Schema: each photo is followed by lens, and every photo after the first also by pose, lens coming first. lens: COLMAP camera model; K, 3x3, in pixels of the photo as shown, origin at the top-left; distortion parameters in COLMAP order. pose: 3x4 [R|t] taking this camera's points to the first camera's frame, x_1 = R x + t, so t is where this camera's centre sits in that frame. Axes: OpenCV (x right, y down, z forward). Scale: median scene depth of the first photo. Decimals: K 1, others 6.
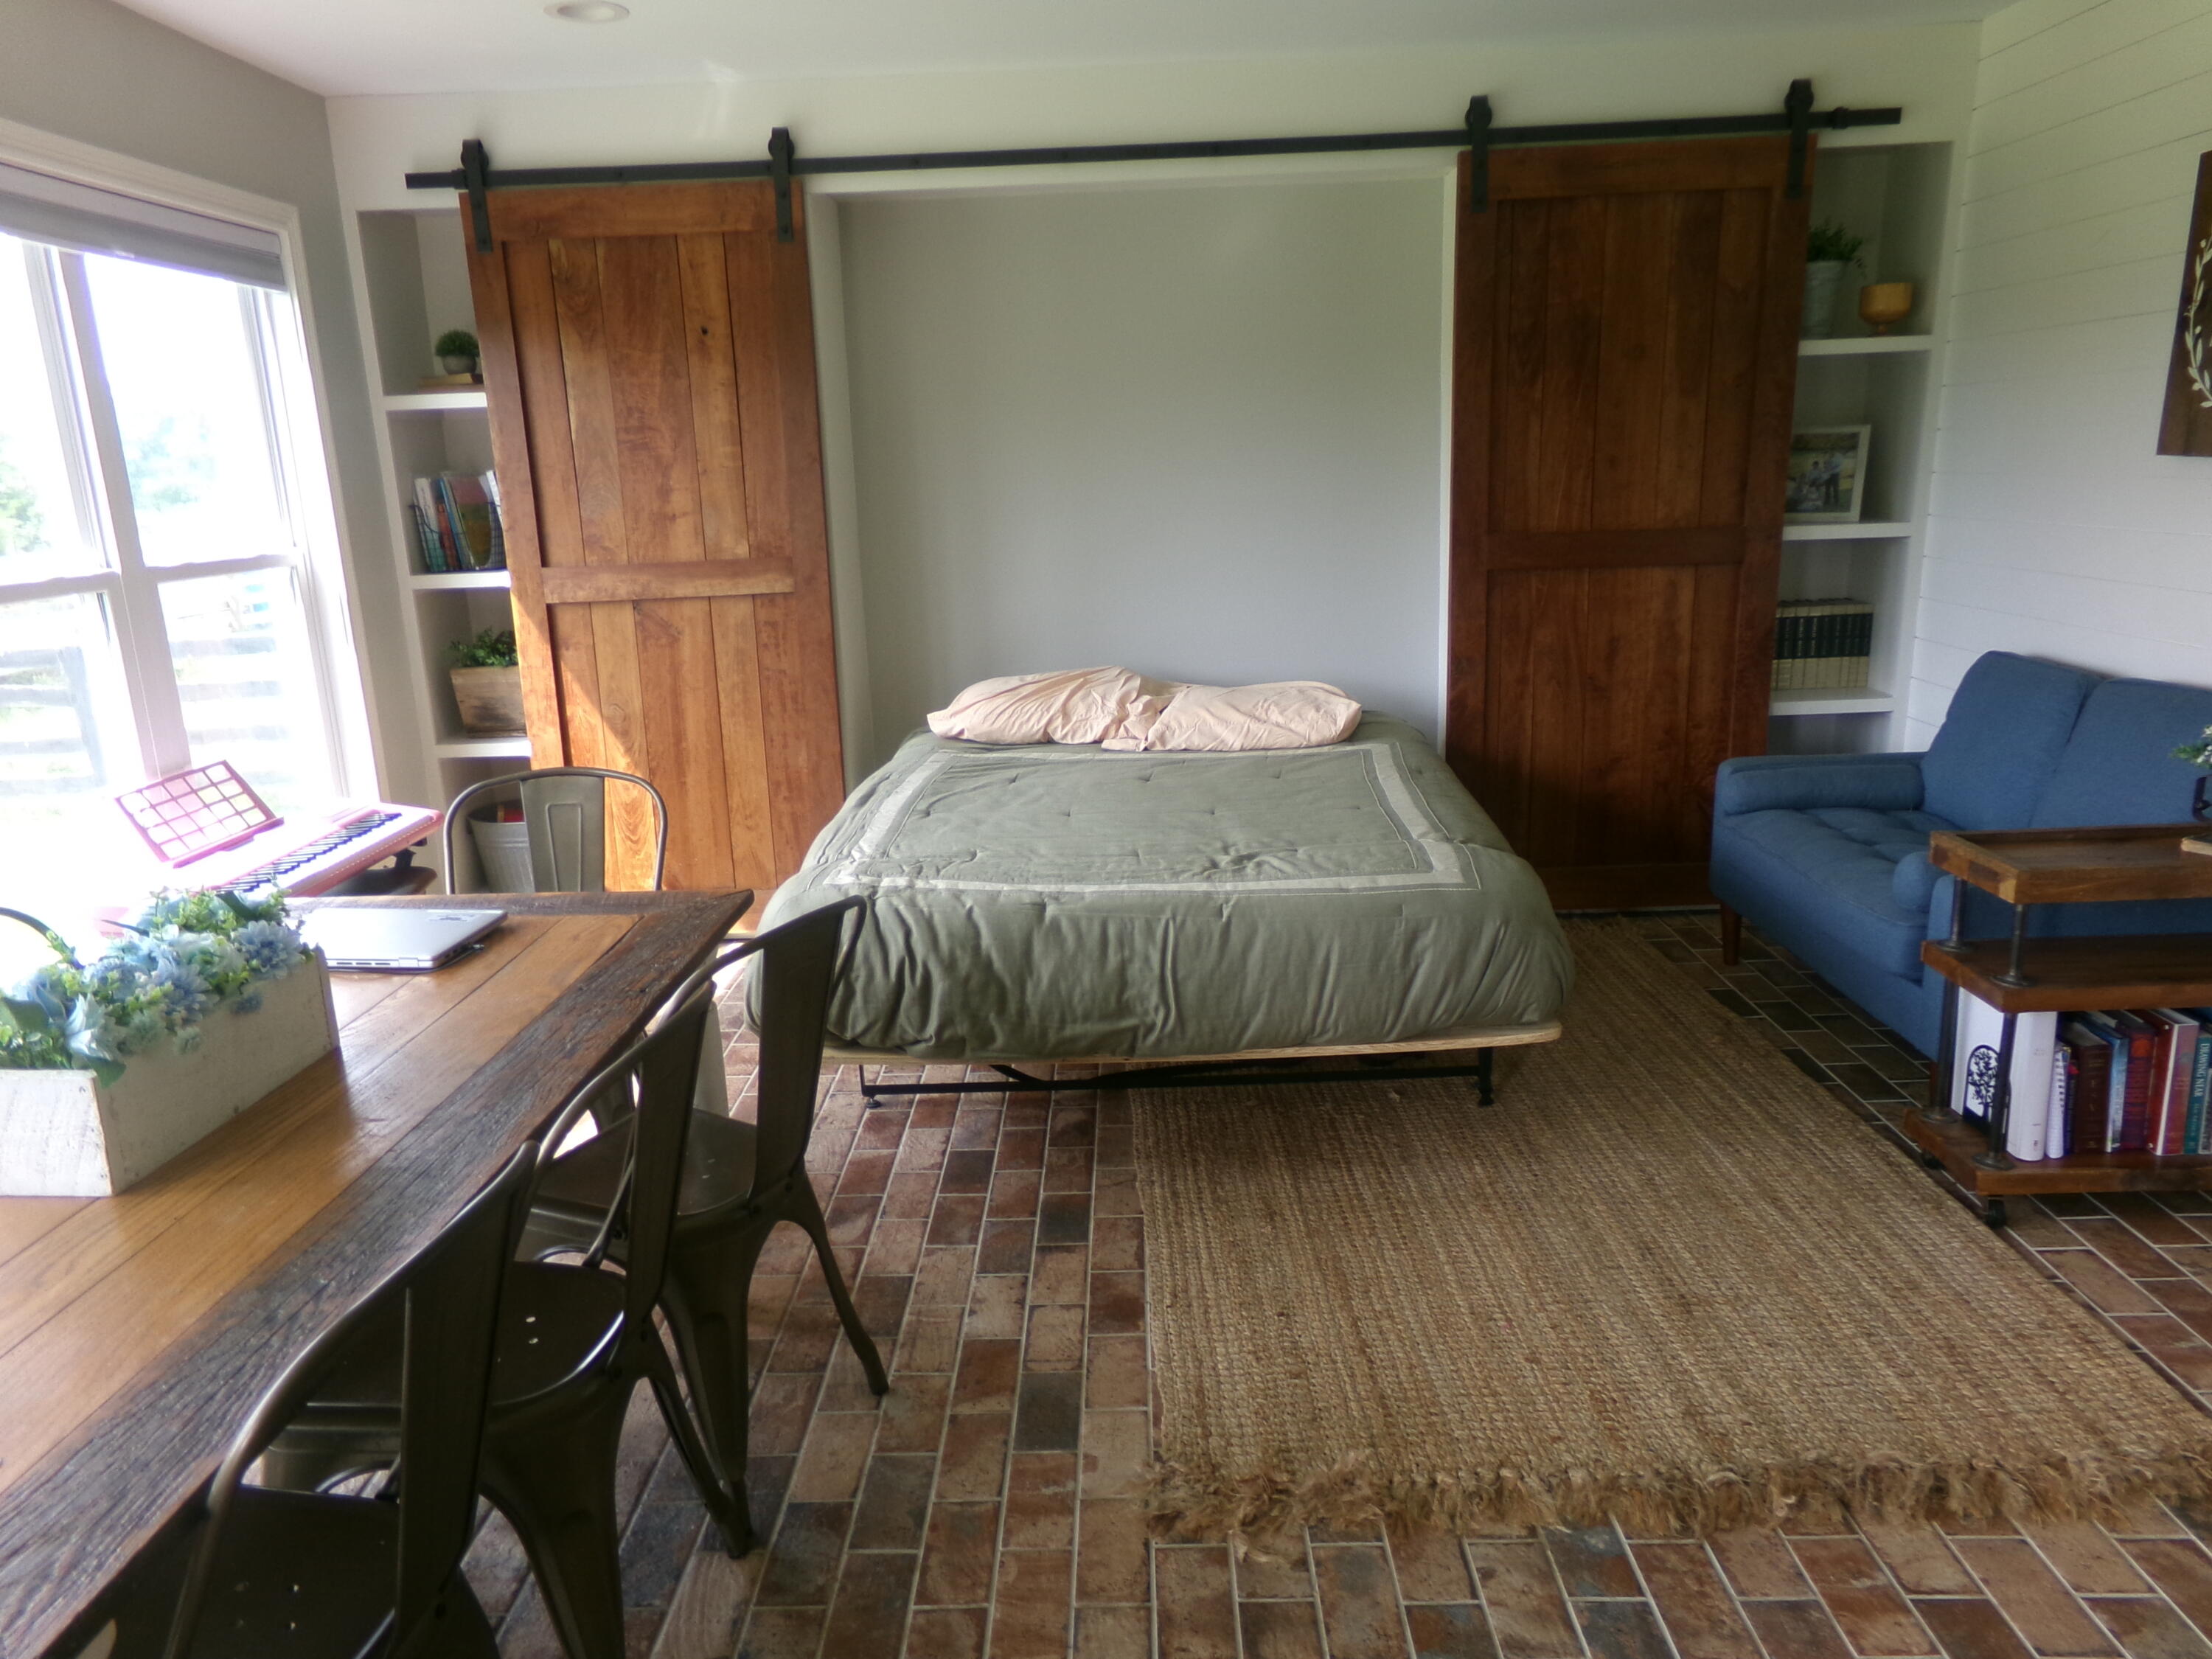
lens RADIAL K [[1506.5, 0, 1105.9], [0, 1506.5, 826.4], [0, 0, 1]] dist [-0.002282, 0.000362]
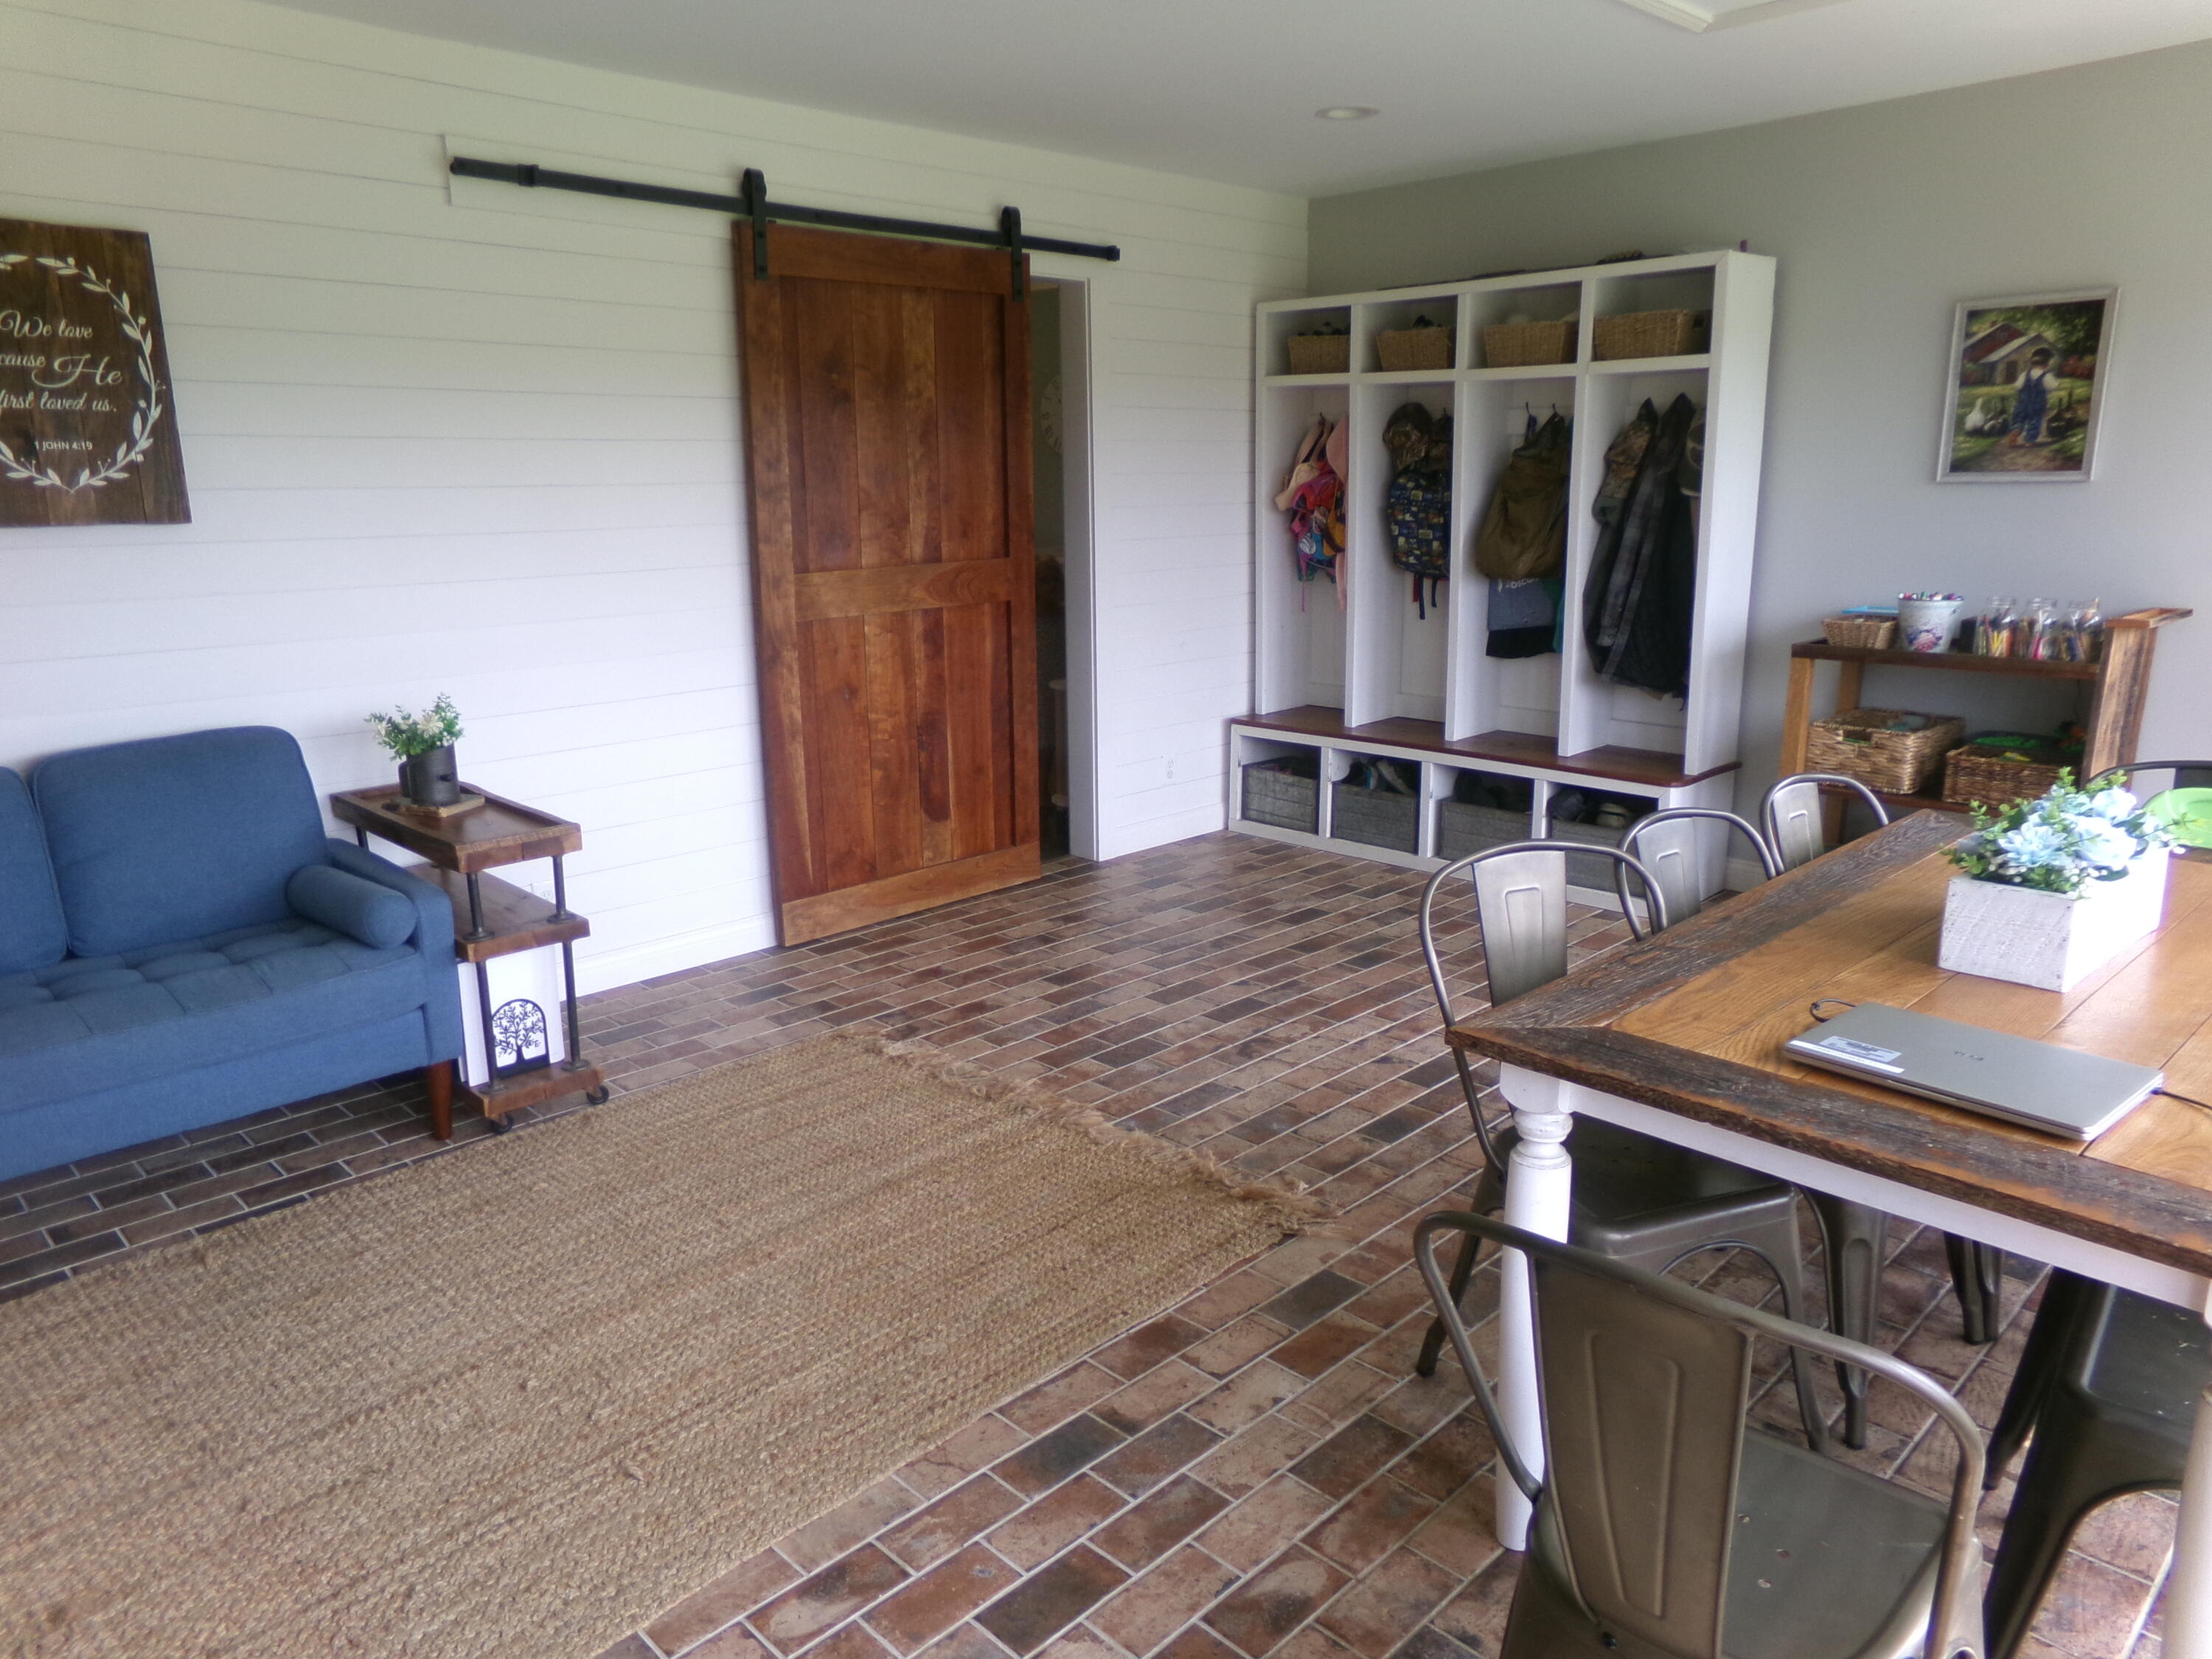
lens RADIAL K [[1506.5, 0, 1109.3], [0, 1506.5, 828.8], [0, 0, 1]] dist [-0.002282, 0.000362]
pose [[-0.707292, -0.122137, 0.696291, -0.601076], [0.211326, 0.903391, 0.373130, -0.343510], [-0.674596, 0.411056, -0.613150, 1.472181]]
